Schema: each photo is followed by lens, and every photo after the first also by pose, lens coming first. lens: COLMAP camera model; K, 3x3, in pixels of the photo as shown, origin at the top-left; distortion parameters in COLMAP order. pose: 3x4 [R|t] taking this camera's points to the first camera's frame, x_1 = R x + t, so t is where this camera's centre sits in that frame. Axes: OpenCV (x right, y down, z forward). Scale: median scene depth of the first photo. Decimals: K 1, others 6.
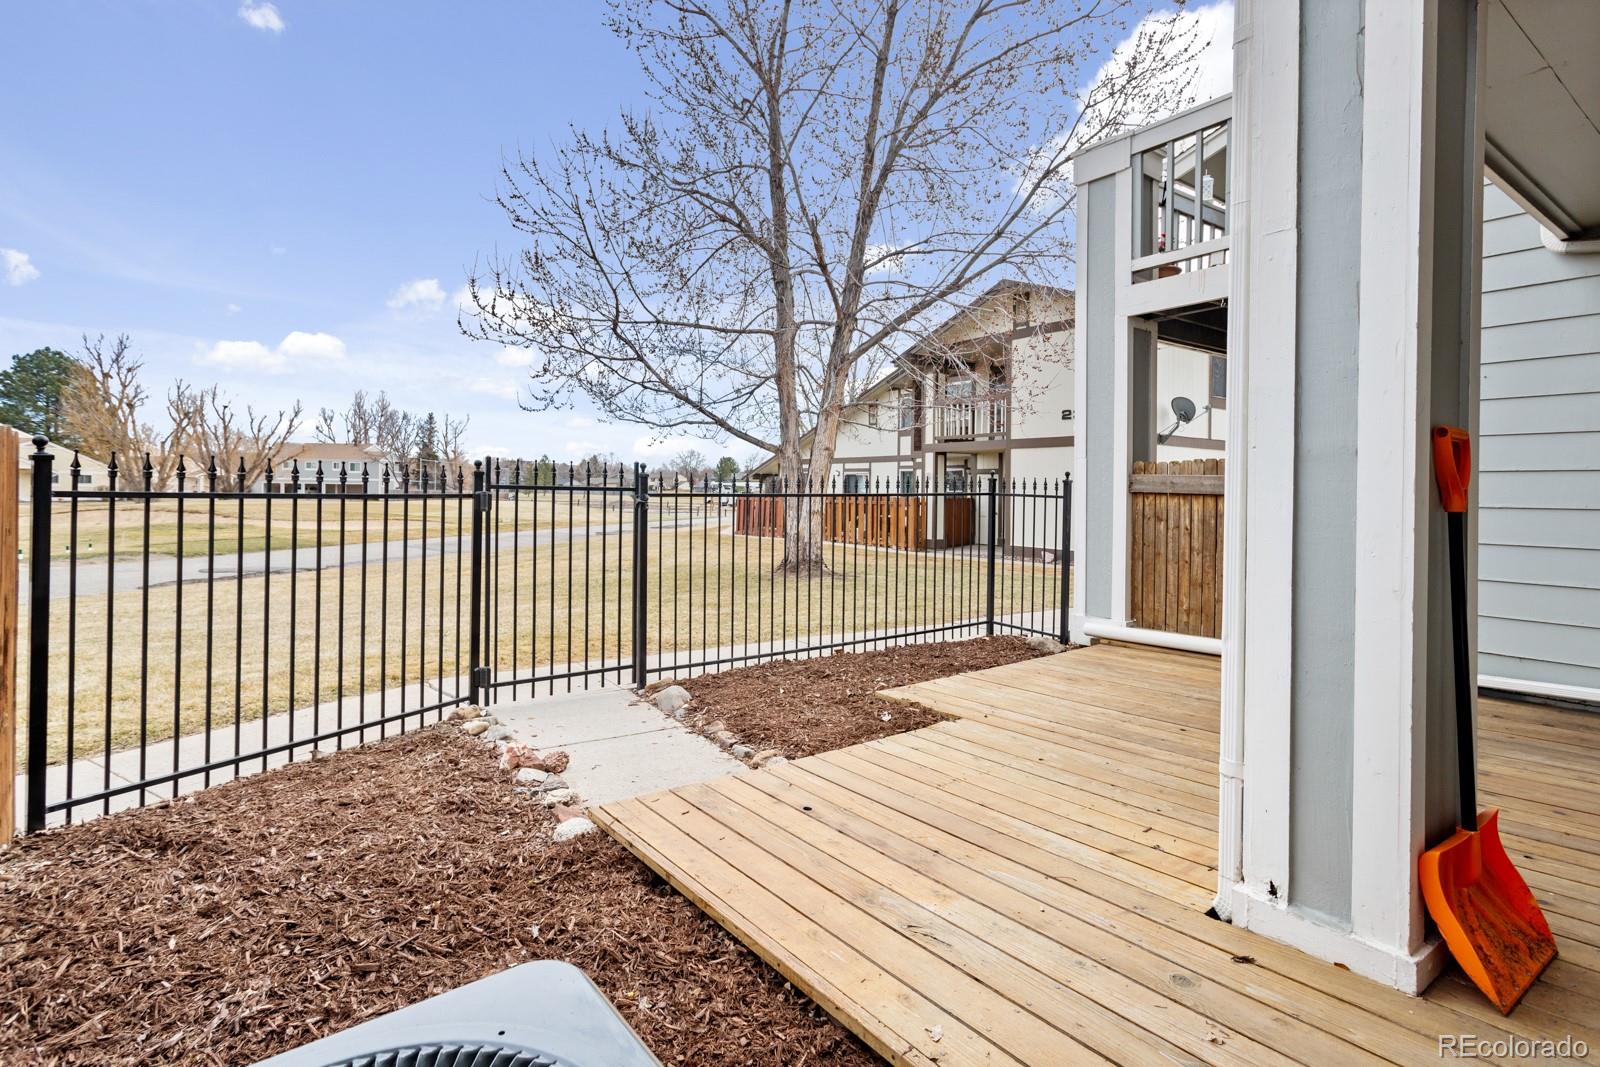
lens RADIAL K [[768.6, 0, 803.3], [0, 768.6, 488.2], [0, 0, 1]] dist [-0.002511, 0.001452]
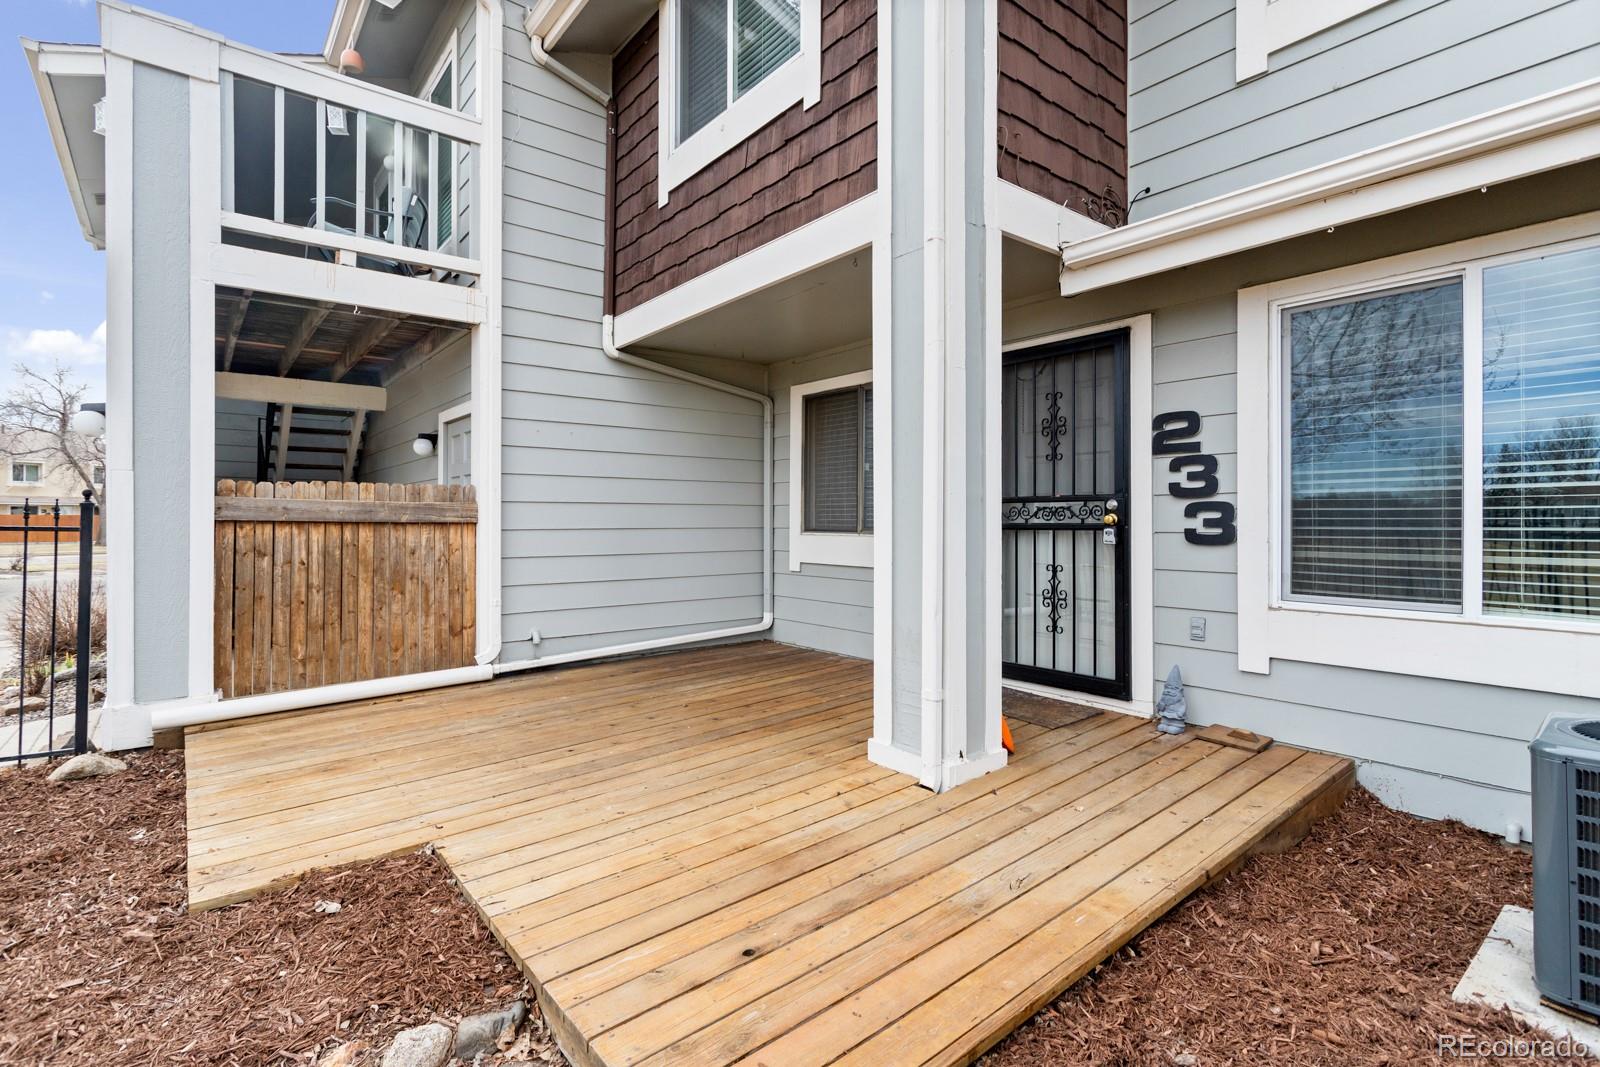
lens RADIAL K [[768.6, 0, 806.5], [0, 768.6, 515.7], [0, 0, 1]] dist [-0.002511, 0.001452]
pose [[-0.045819, -0.005571, 0.998934, -0.367048], [-0.001742, 0.999983, 0.005497, -0.004664], [-0.998948, -0.001489, -0.045828, 0.488525]]
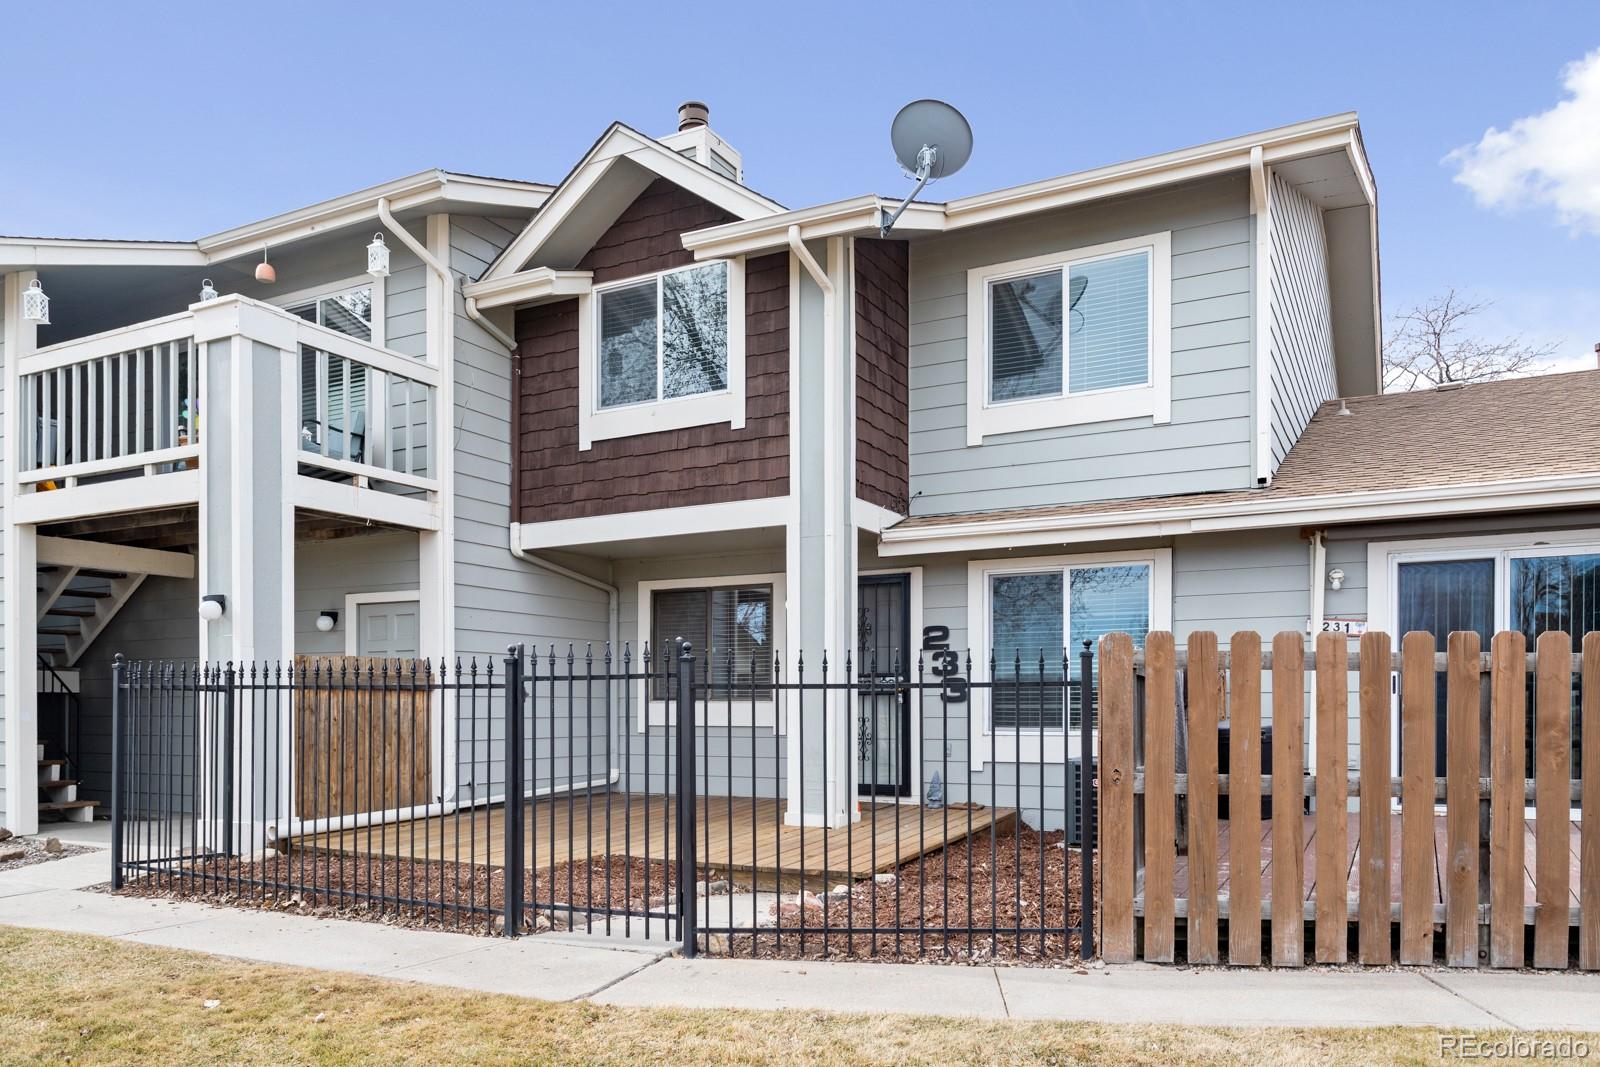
lens RADIAL K [[1157.5, 0, 796.1], [0, 1157.5, 714.4], [0, 0, 1]] dist [-0.011135, -0.001450]
pose [[-0.430879, -0.013379, 0.902310, -1.253478], [-0.005098, 0.999910, 0.012392, 0.022966], [-0.902395, 0.000740, -0.430909, 1.118441]]
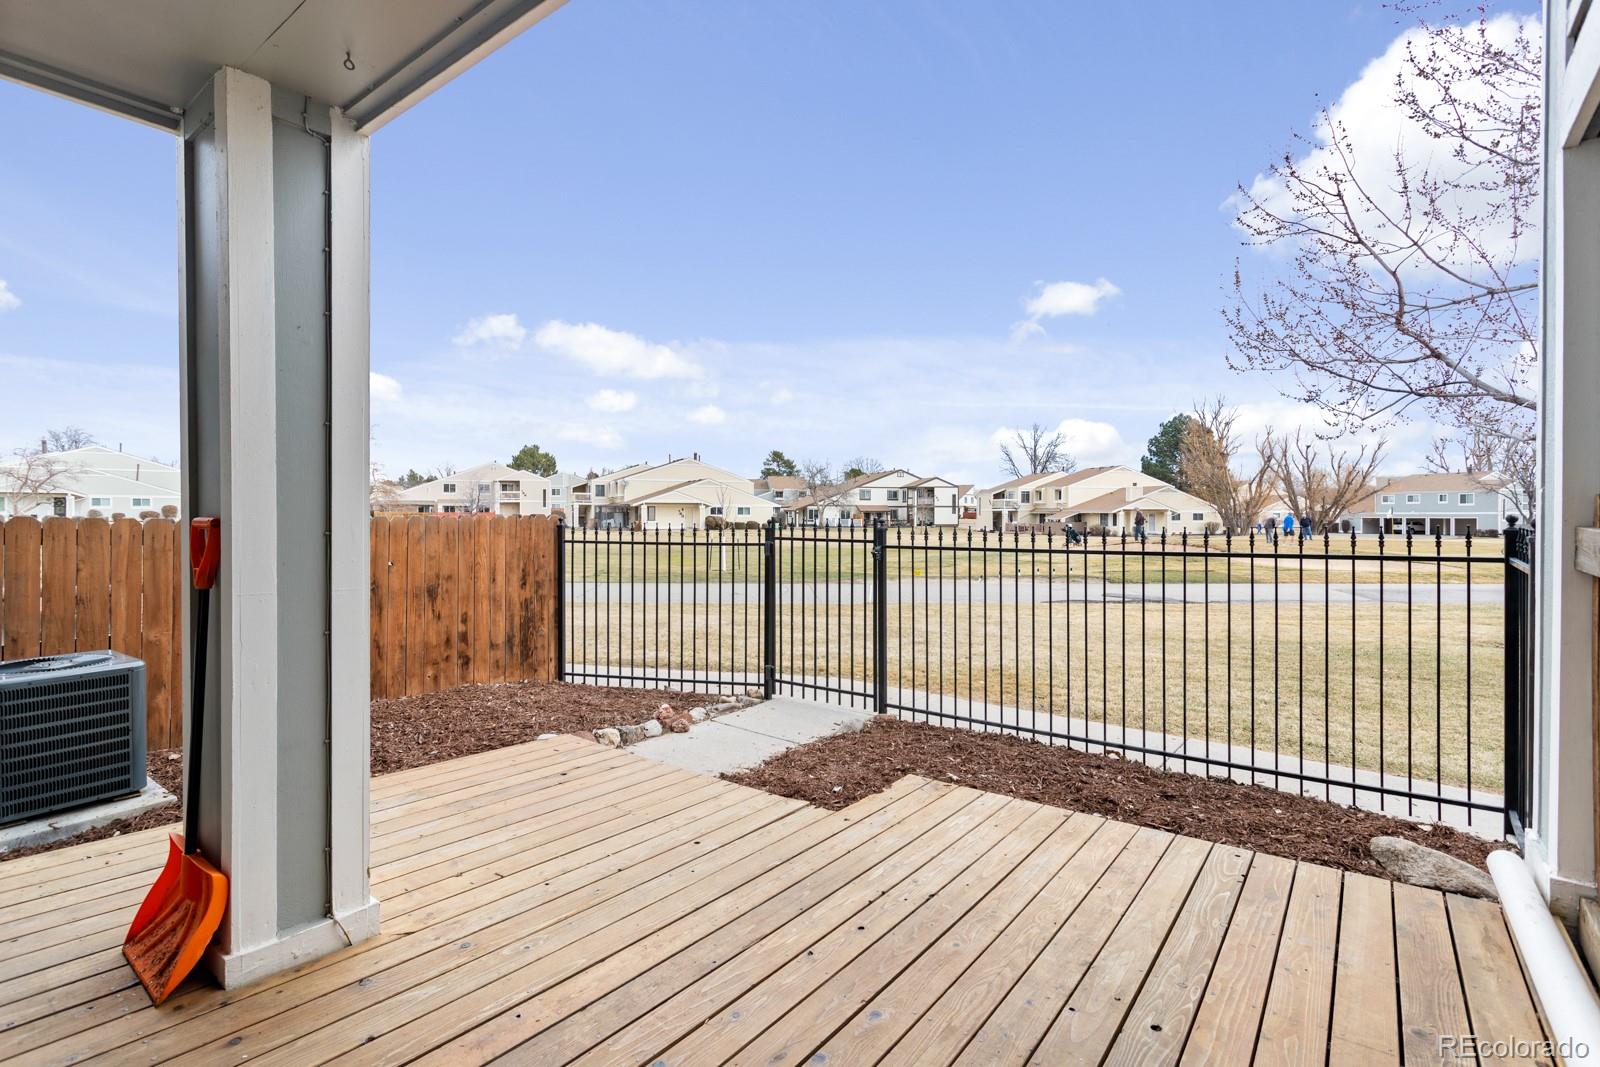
lens RADIAL K [[768.6, 0, 794.4], [0, 768.6, 520.0], [0, 0, 1]] dist [-0.002511, 0.001452]
pose [[0.274883, -0.006633, -0.961455, 0.750715], [0.002248, 0.999978, -0.006256, -0.020917], [0.961475, -0.000441, 0.274892, 0.508080]]
